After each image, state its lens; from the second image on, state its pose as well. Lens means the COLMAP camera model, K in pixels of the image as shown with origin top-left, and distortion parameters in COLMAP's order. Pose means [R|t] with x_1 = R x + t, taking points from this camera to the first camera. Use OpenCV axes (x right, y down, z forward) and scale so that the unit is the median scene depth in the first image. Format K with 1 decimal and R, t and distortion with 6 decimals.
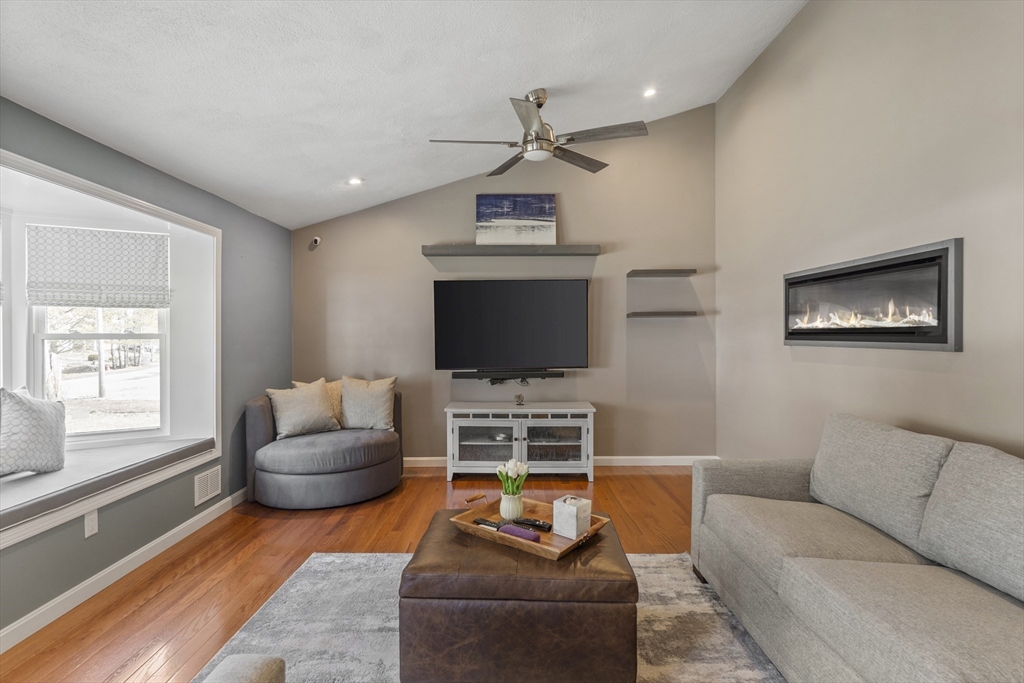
lens RADIAL K [[503.4, 0, 512.0], [0, 503.4, 341.5], [0, 0, 1]] dist [-0.000396, 0.000117]
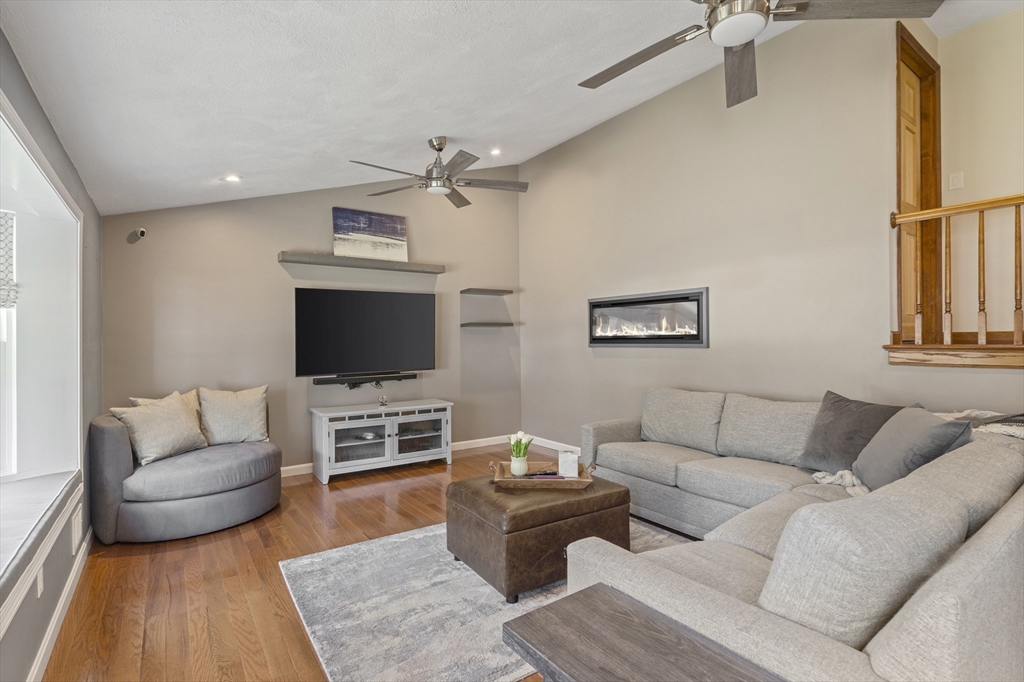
lens RADIAL K [[485.9, 0, 512.0], [0, 485.9, 341.0], [0, 0, 1]] dist [0.000540, 0.000111]
pose [[0.822864, -0.004293, 0.568223, -0.373928], [0.013968, 0.999822, -0.012674, 0.003392], [-0.568067, 0.018365, 0.822777, -0.035102]]
